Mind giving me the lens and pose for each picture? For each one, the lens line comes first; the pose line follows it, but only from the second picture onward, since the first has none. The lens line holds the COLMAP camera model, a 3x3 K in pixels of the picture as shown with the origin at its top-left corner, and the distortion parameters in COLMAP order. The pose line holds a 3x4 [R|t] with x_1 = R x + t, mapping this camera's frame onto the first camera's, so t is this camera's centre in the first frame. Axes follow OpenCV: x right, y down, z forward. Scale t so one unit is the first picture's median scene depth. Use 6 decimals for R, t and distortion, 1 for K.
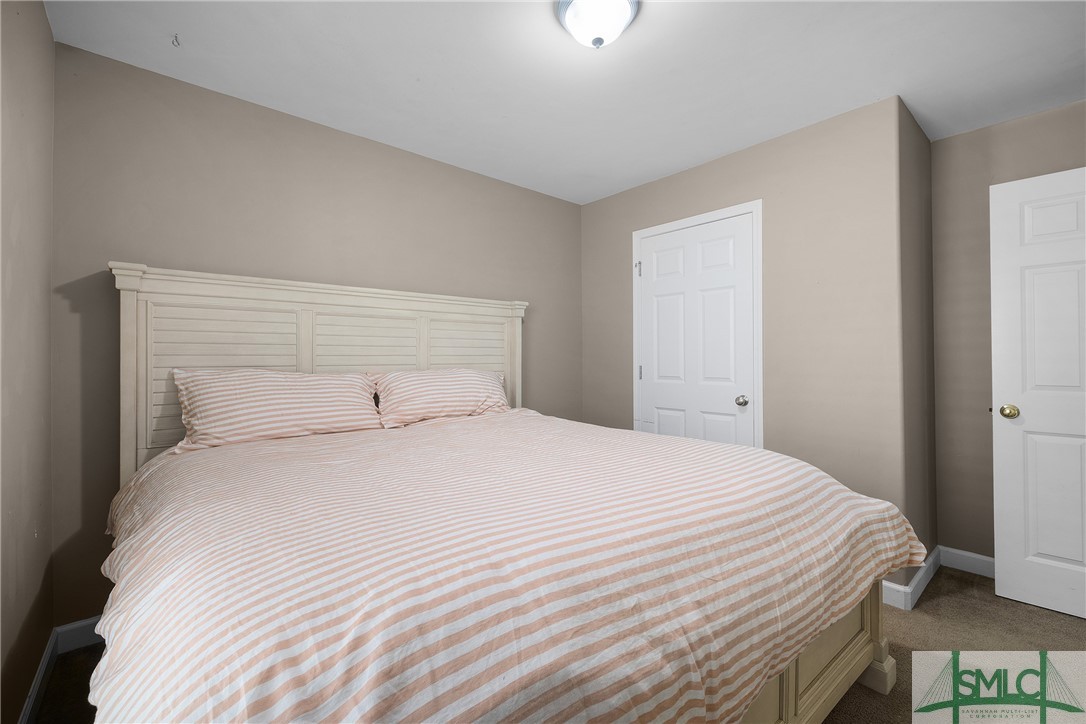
lens RADIAL K [[464.0, 0, 540.1], [0, 464.0, 357.7], [0, 0, 1]] dist [-0.001550, -0.000324]
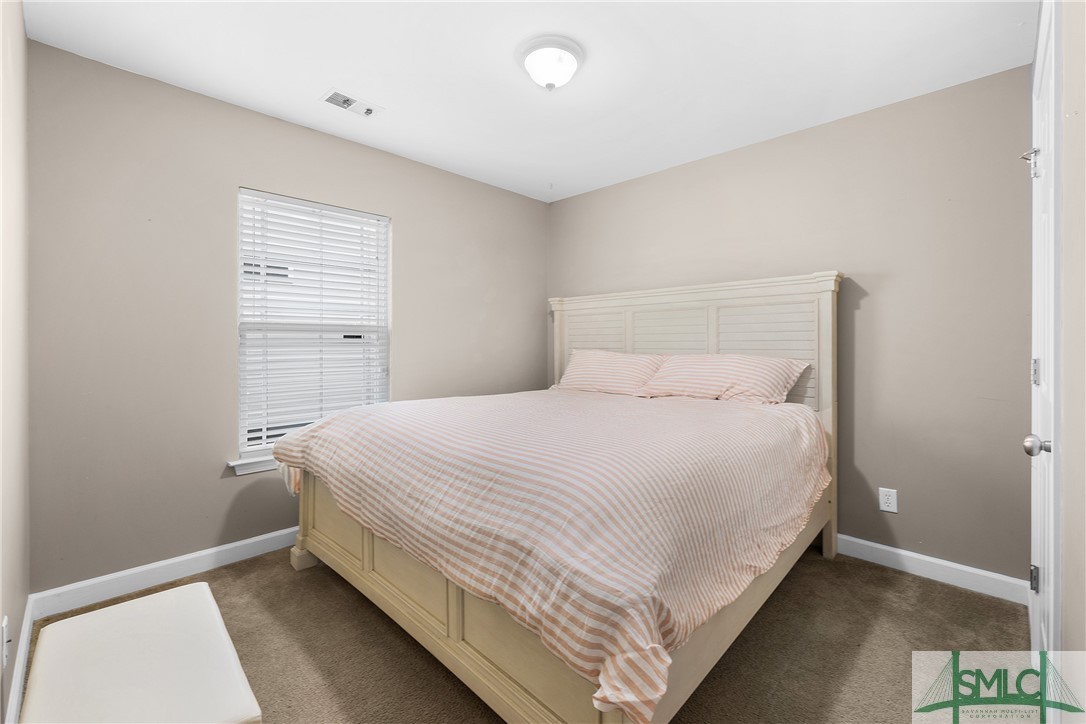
lens RADIAL K [[464.0, 0, 540.8], [0, 464.0, 352.1], [0, 0, 1]] dist [-0.001550, -0.000324]
pose [[0.080202, 0.016601, -0.996640, 0.872256], [-0.002676, 0.999861, 0.016439, 0.004551], [0.996775, 0.001348, 0.080235, 0.562659]]
